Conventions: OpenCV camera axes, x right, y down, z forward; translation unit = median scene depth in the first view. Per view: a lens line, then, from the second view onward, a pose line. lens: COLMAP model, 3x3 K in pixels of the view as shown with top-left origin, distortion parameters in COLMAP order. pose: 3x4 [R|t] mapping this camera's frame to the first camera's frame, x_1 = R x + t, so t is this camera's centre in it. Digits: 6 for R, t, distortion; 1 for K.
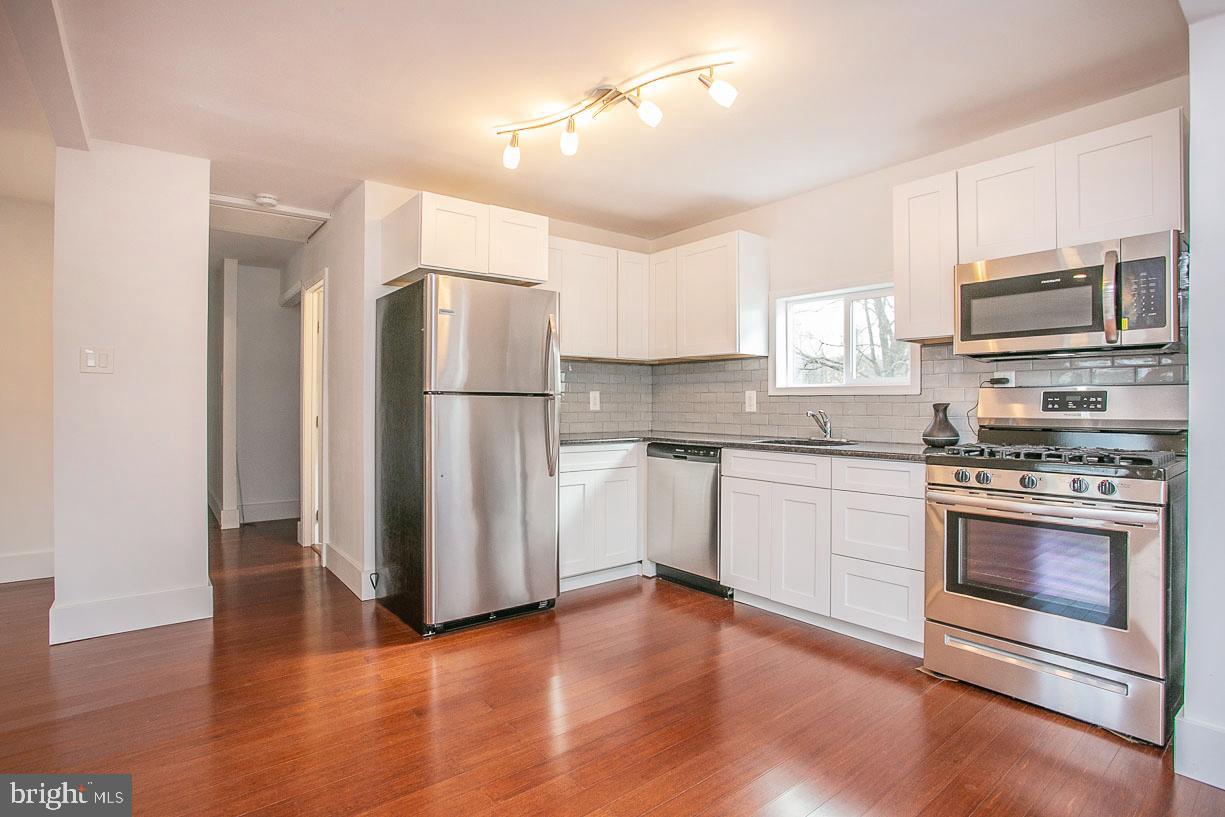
lens RADIAL K [[634.5, 0, 619.0], [0, 634.5, 404.8], [0, 0, 1]] dist [-0.020446, 0.003385]
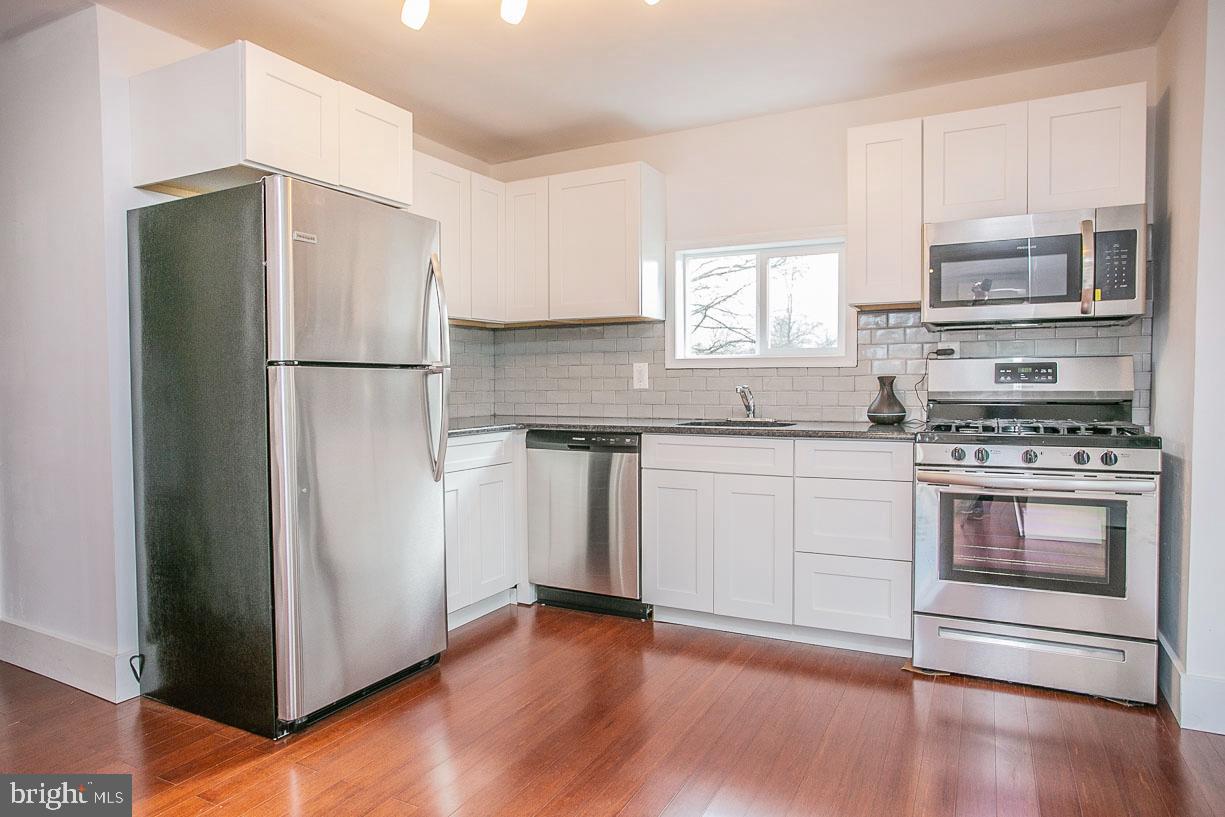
lens RADIAL K [[750.0, 0, 612.5], [0, 750.0, 411.3], [0, 0, 1]] dist [-0.031745, 0.009011]
pose [[0.912575, -0.023345, 0.408244, -0.297246], [0.008407, 0.999229, 0.038347, 0.004008], [-0.408824, -0.031562, 0.912067, 0.179542]]
